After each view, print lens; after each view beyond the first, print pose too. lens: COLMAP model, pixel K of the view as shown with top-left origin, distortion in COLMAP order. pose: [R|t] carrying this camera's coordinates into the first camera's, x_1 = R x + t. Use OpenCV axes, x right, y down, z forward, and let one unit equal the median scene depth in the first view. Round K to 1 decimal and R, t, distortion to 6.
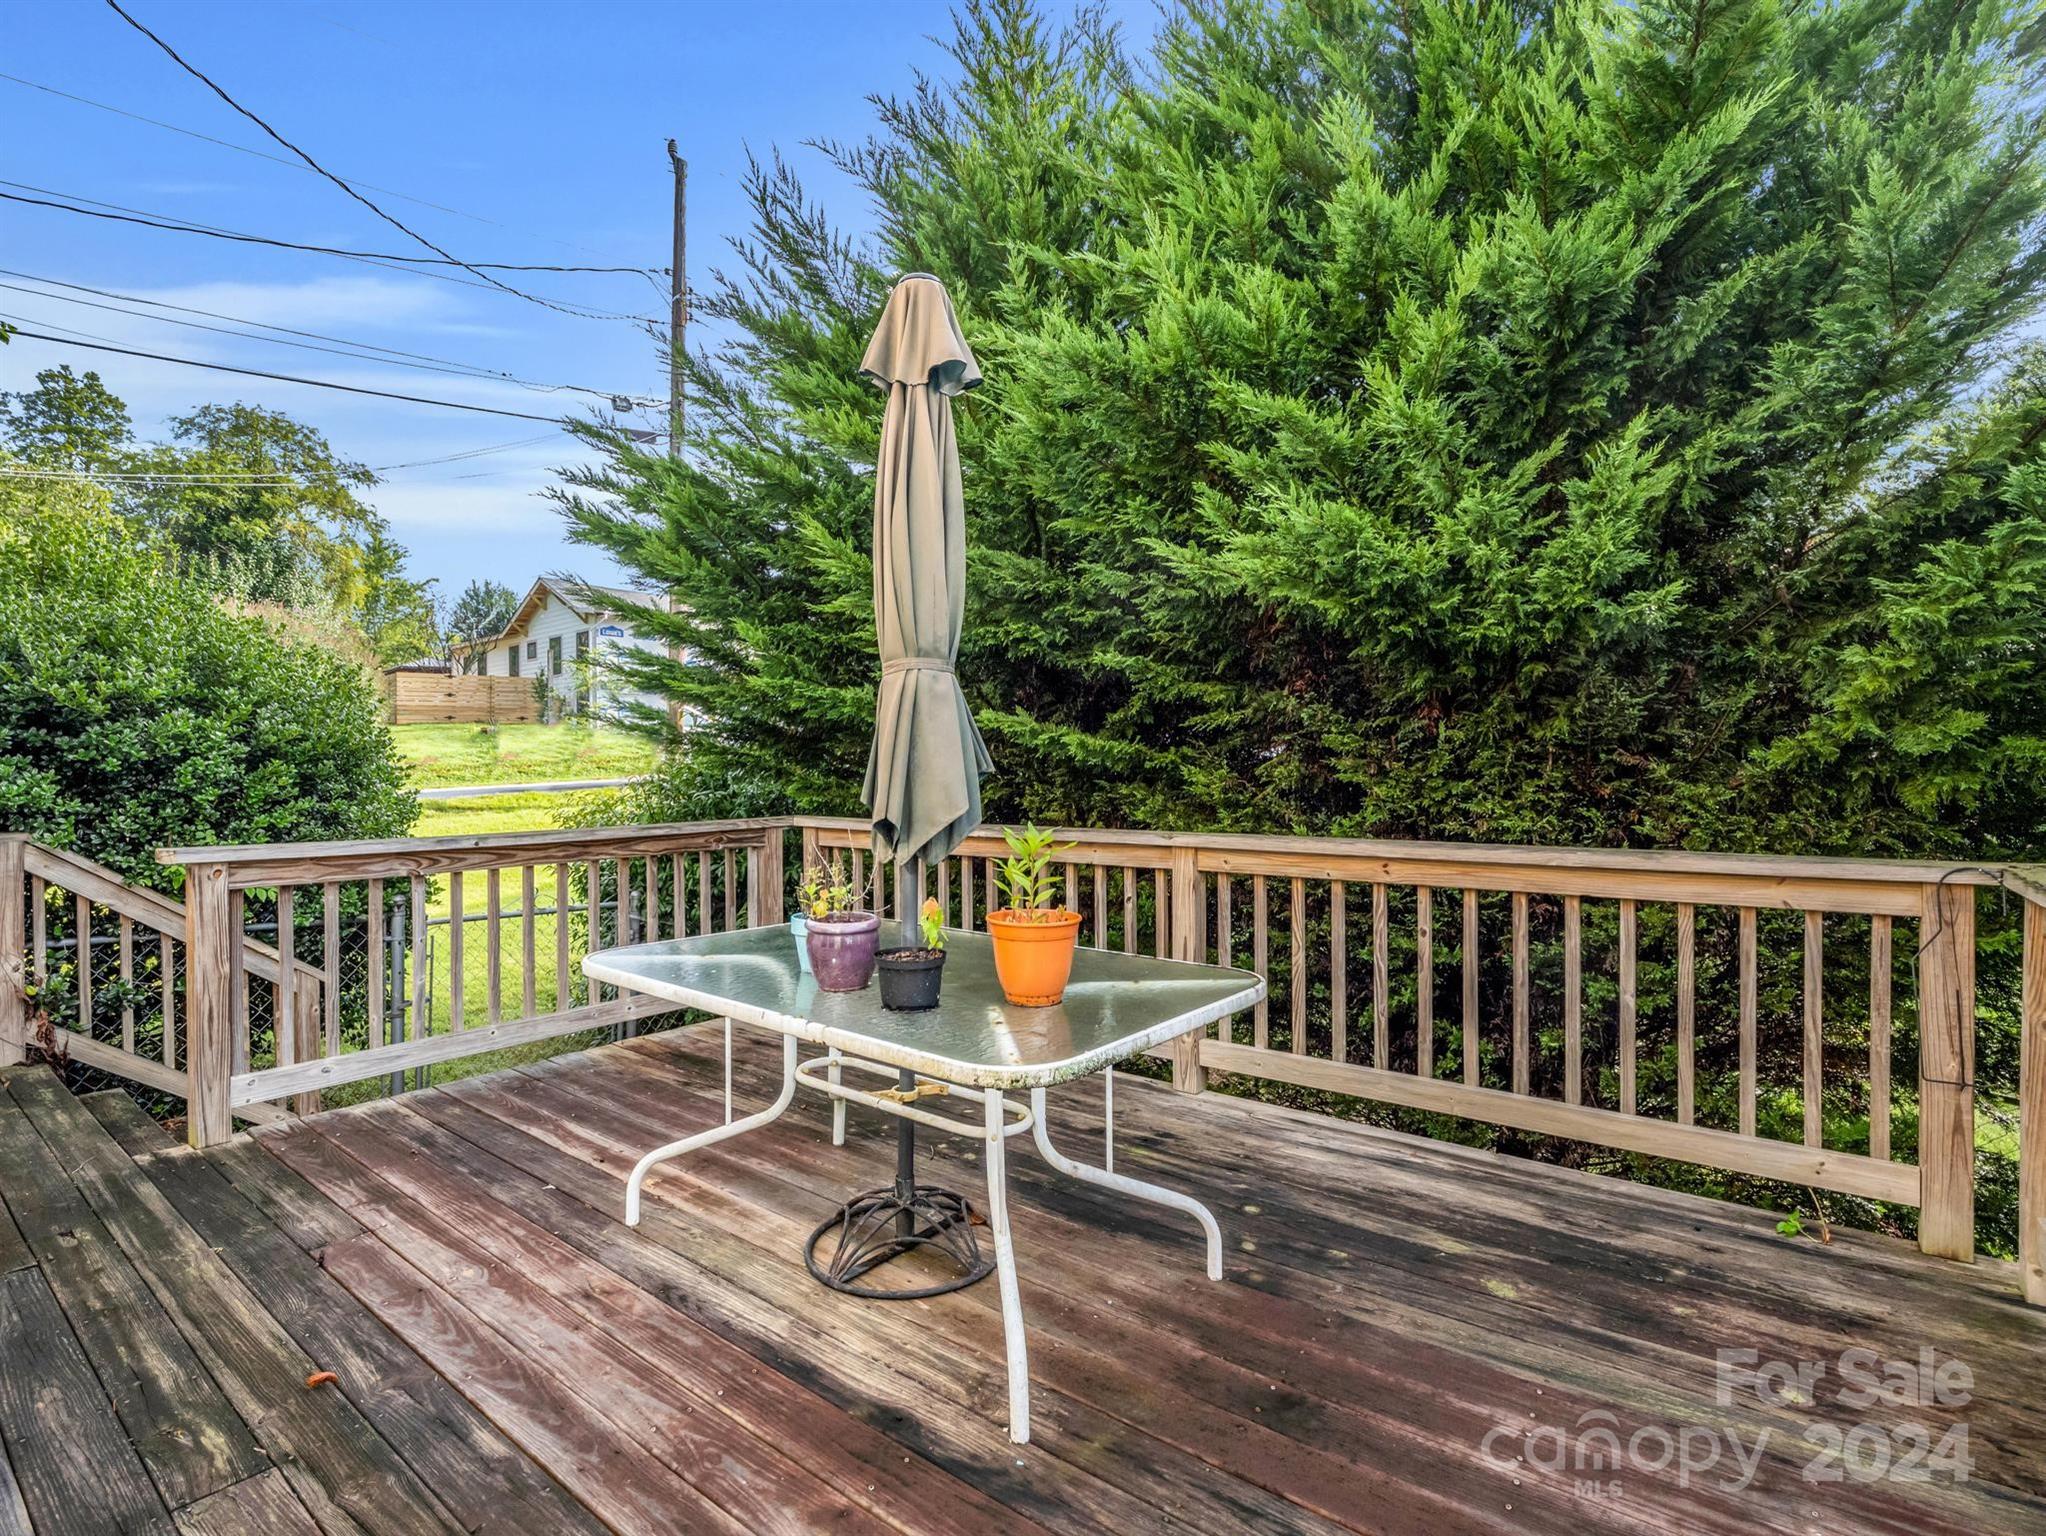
lens RADIAL K [[1193.0, 0, 1174.1], [0, 1193.0, 767.4], [0, 0, 1]] dist [0.001413, -0.001590]
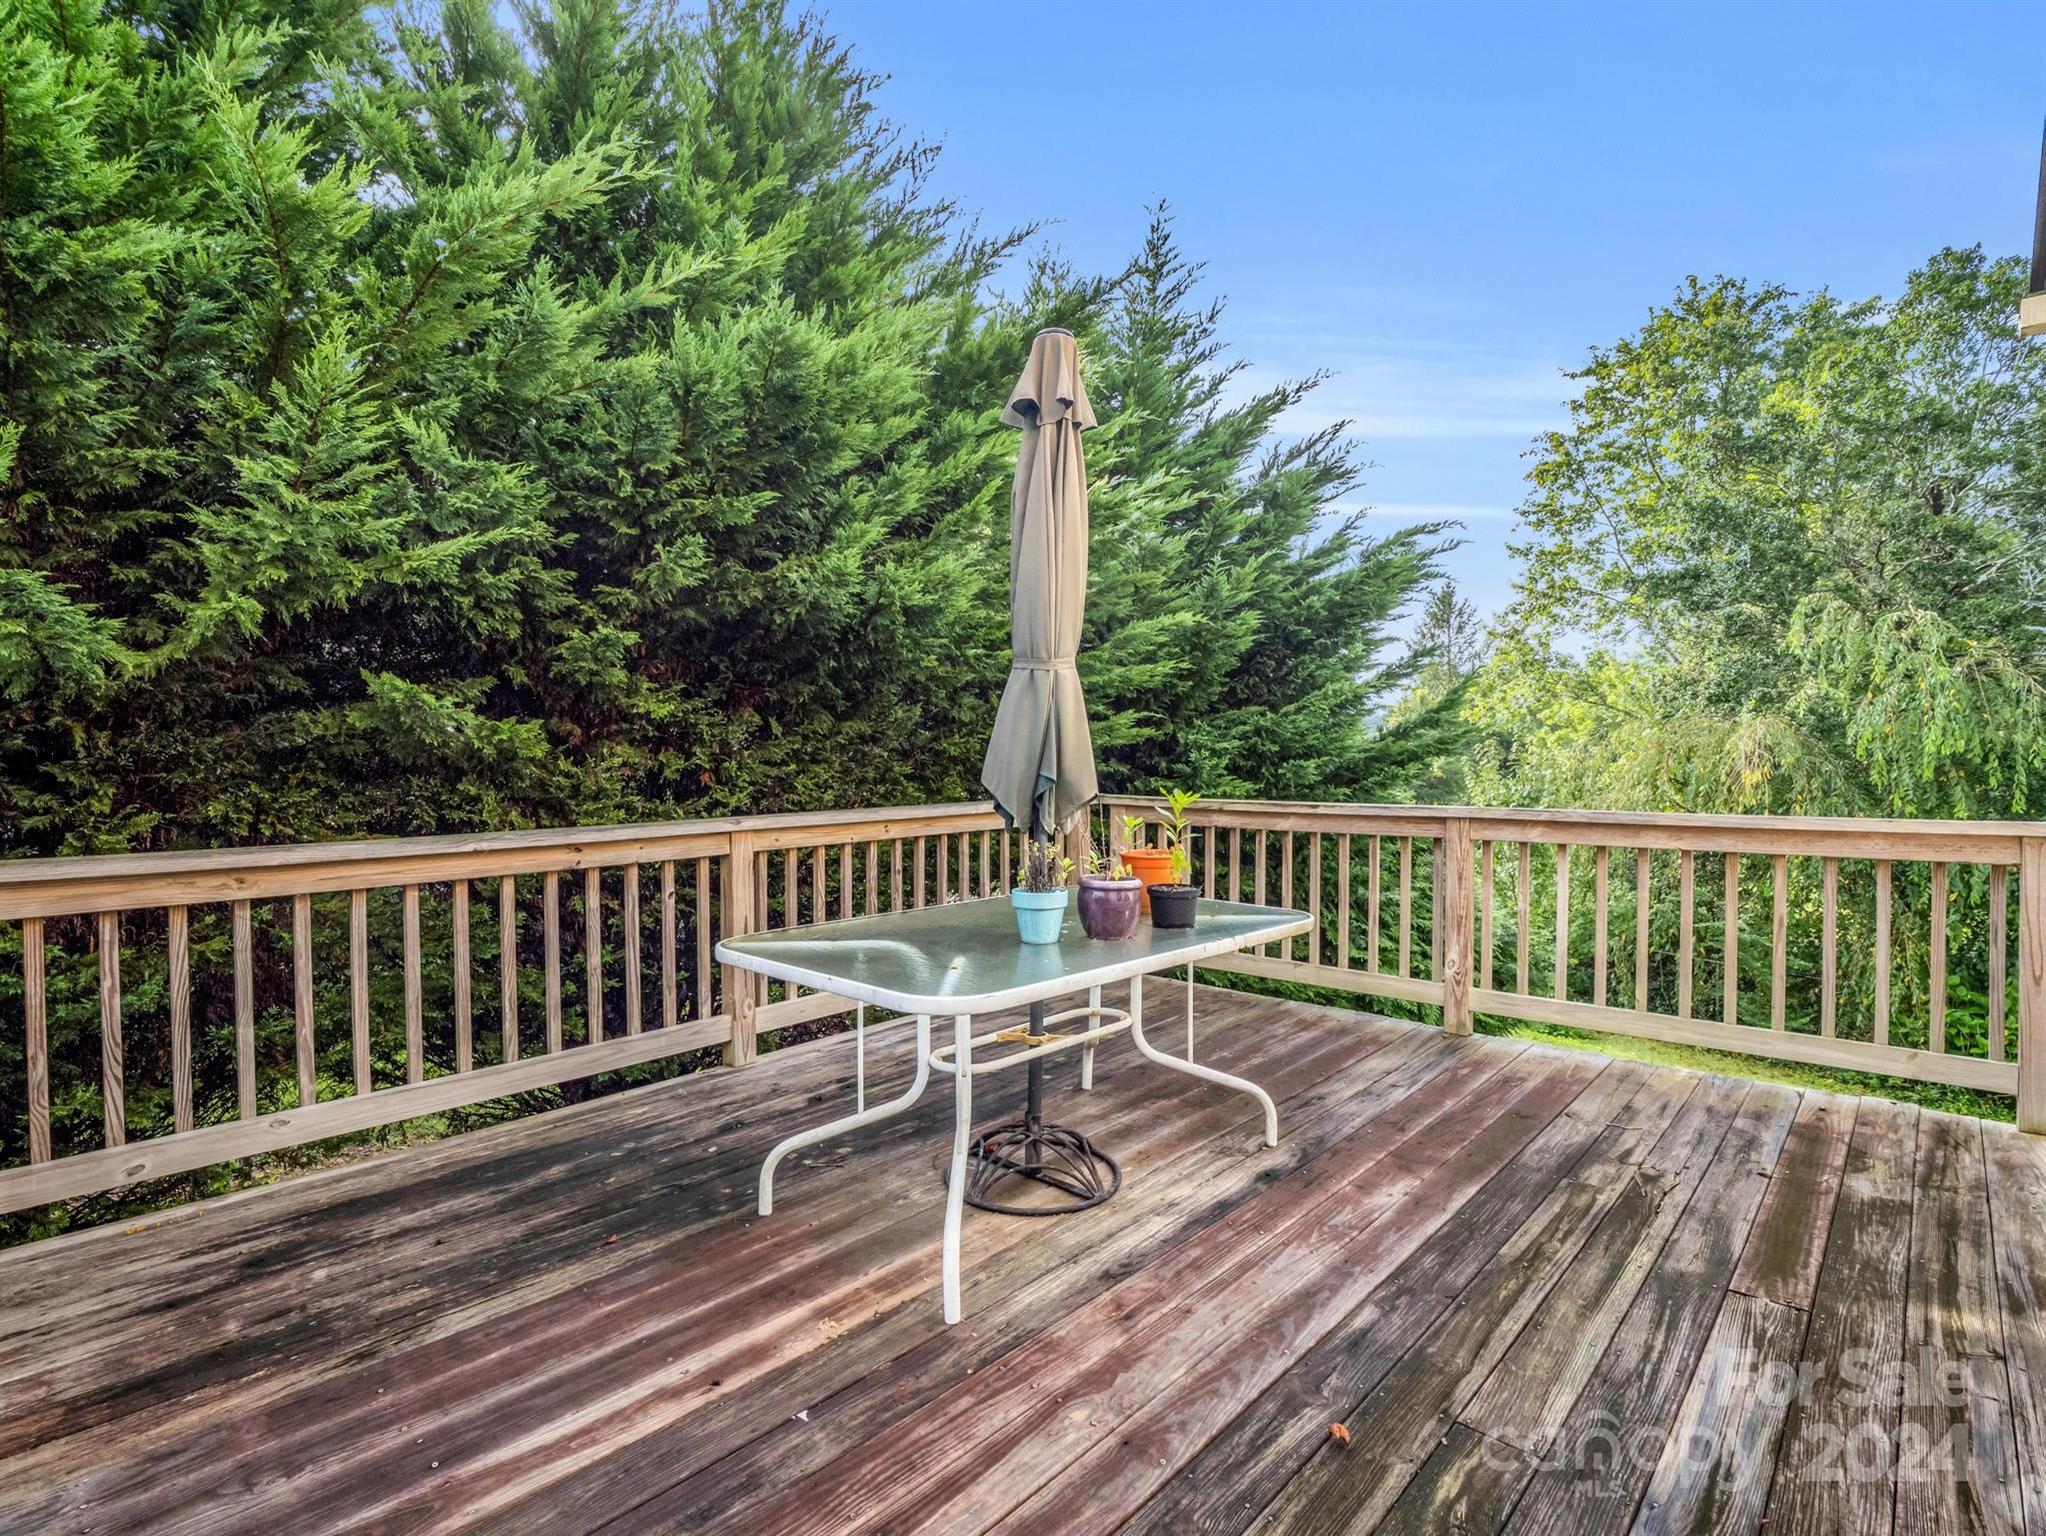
lens RADIAL K [[1028.1, 0, 1023.0], [0, 1028.1, 768.0], [0, 0, 1]] dist [-0.001295, -0.014093]
pose [[0.025949, -0.009944, 0.999614, -1.081222], [0.007803, 0.999922, 0.009744, 0.004901], [-0.999633, 0.007547, 0.026025, 0.886606]]
